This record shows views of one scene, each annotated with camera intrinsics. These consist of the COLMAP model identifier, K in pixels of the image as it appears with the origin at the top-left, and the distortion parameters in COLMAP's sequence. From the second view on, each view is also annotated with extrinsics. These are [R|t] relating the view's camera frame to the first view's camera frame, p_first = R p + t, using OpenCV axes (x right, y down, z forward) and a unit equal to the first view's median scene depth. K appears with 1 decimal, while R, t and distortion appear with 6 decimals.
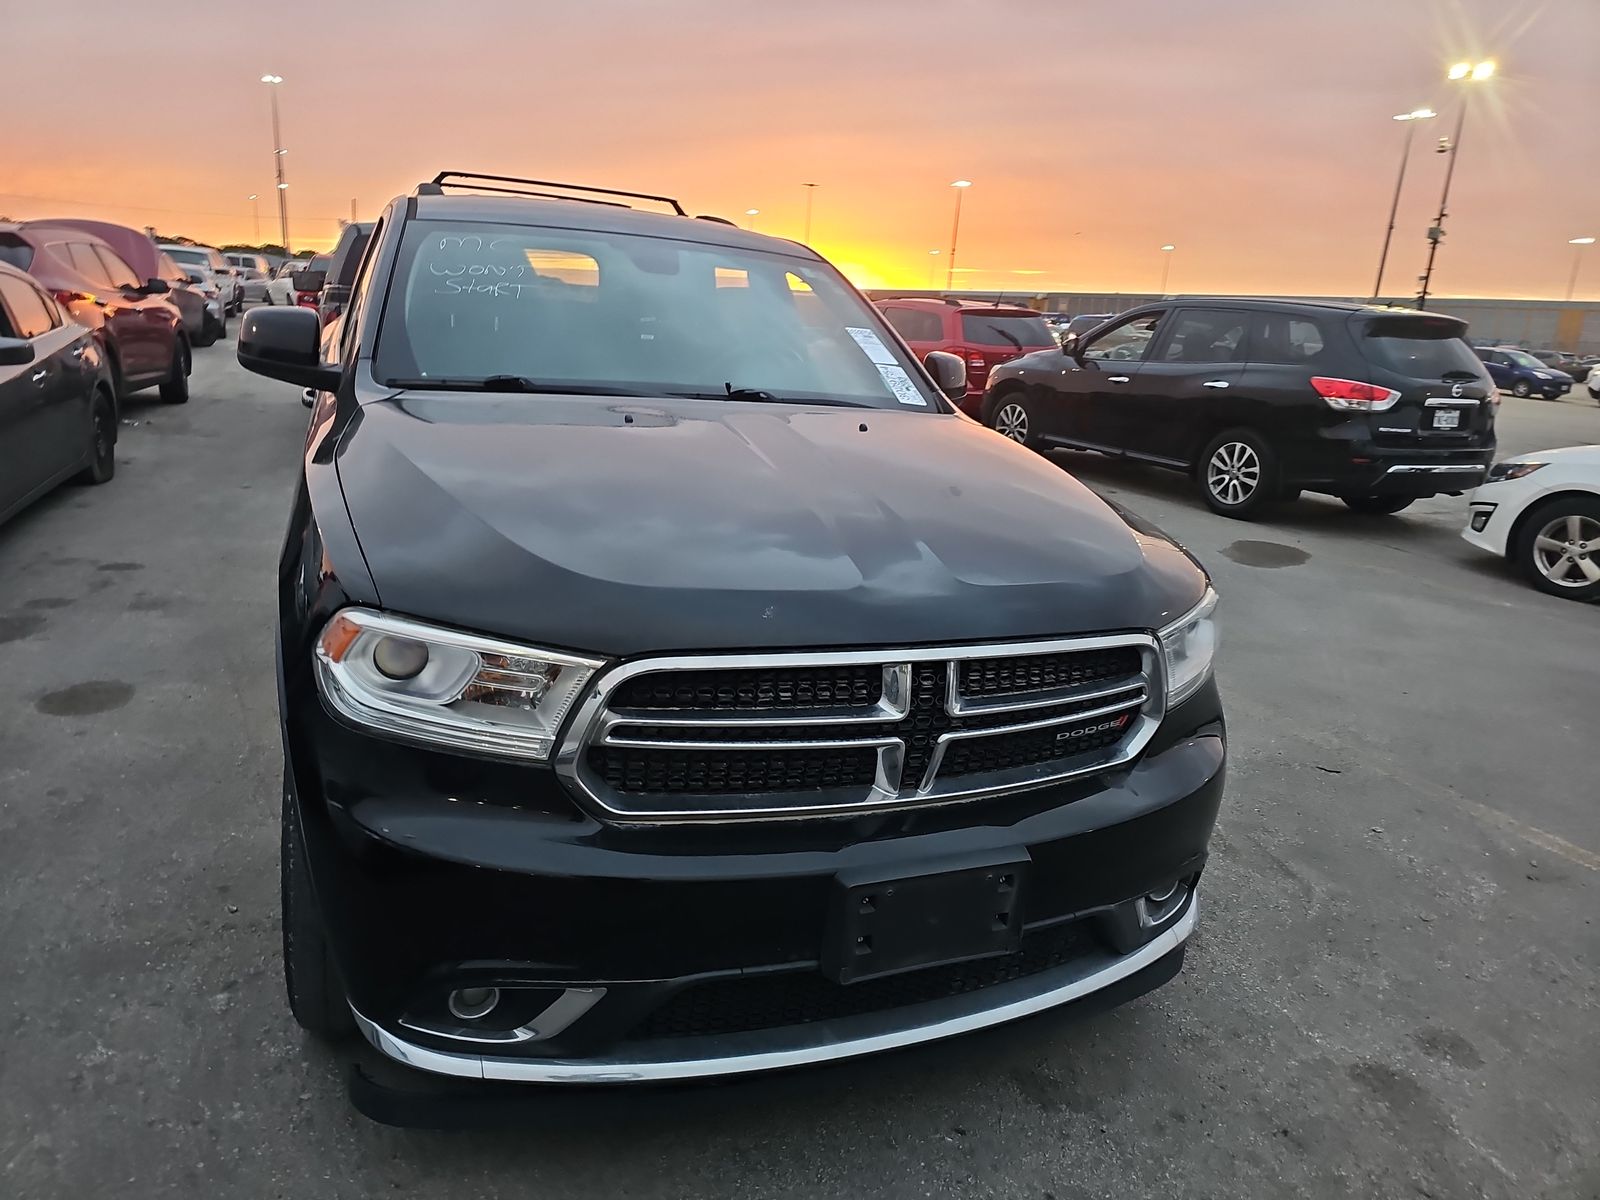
lens RADIAL K [[1062.1, 0, 840.8], [0, 1062.1, 597.6], [0, 0, 1]] dist [0.076458, -0.073801]
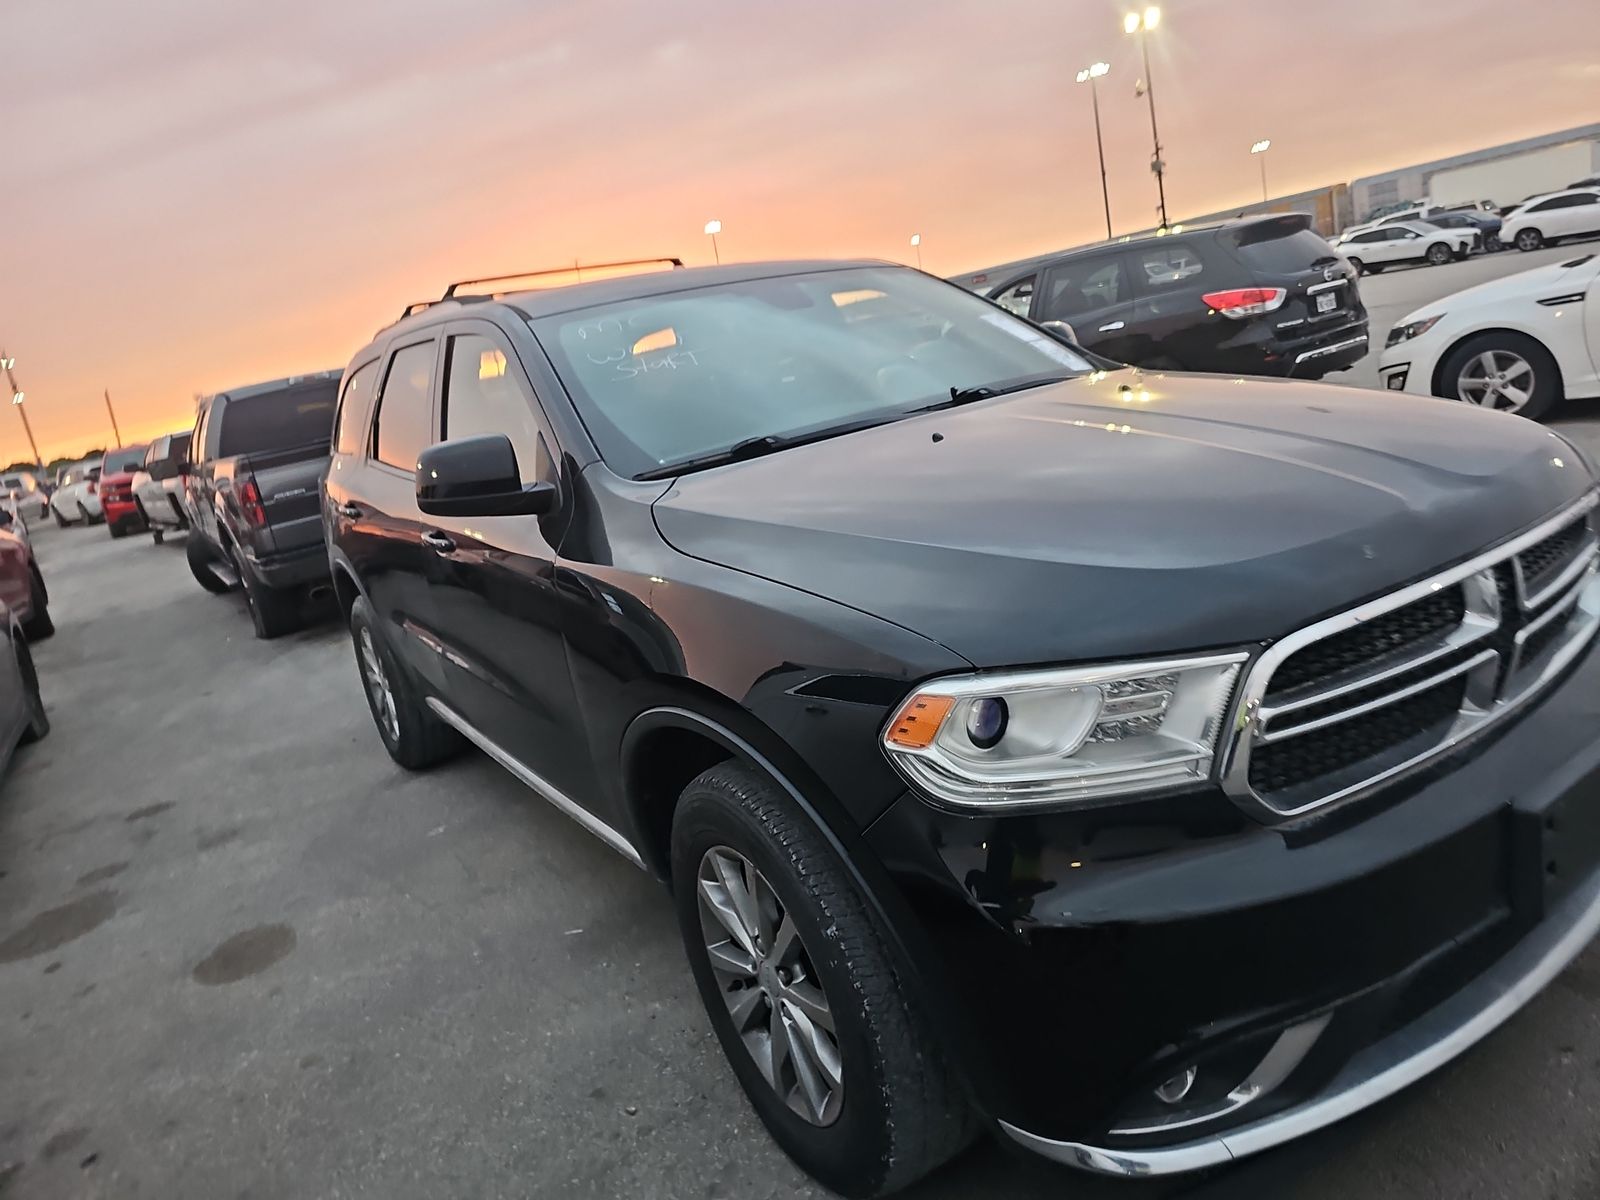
lens RADIAL K [[1061.8, 0, 796.2], [0, 1061.8, 566.0], [0, 0, 1]] dist [0.055472, -0.066709]
pose [[0.948058, -0.280203, 0.150571, -0.198227], [0.289803, 0.955996, -0.045671, -0.021939], [-0.131148, 0.086935, 0.987544, 0.045318]]
